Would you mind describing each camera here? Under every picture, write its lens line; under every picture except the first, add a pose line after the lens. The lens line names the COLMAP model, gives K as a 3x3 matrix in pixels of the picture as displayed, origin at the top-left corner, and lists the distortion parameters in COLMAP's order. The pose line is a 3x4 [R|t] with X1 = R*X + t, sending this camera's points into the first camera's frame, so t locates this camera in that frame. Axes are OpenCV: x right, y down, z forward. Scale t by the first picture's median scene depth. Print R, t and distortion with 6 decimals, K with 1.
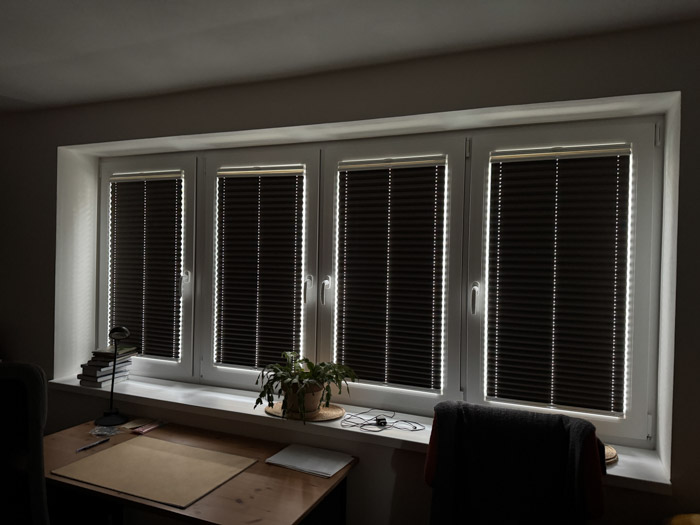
lens RADIAL K [[509.3, 0, 351.3], [0, 509.3, 261.1], [0, 0, 1]] dist [0.018144, -0.011609]
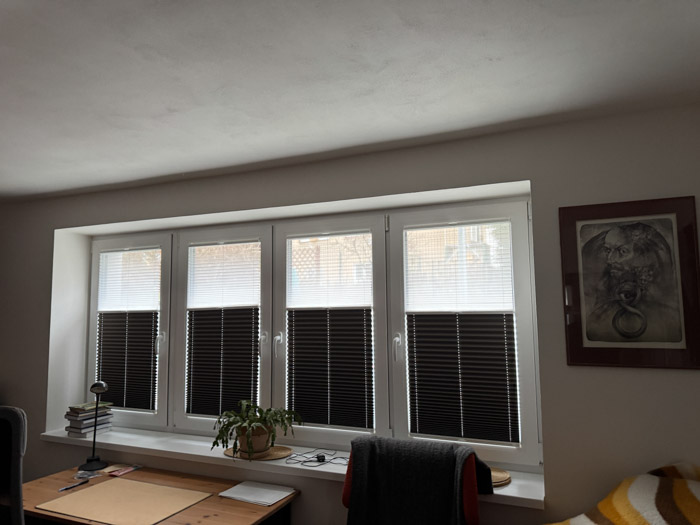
lens RADIAL K [[509.3, 0, 351.6], [0, 509.3, 265.7], [0, 0, 1]] dist [0.018144, -0.011609]
pose [[0.999071, -0.040337, -0.015191, 0.164876], [0.038949, 0.995821, -0.082607, -0.025275], [0.018460, 0.081938, 0.996466, -0.200236]]
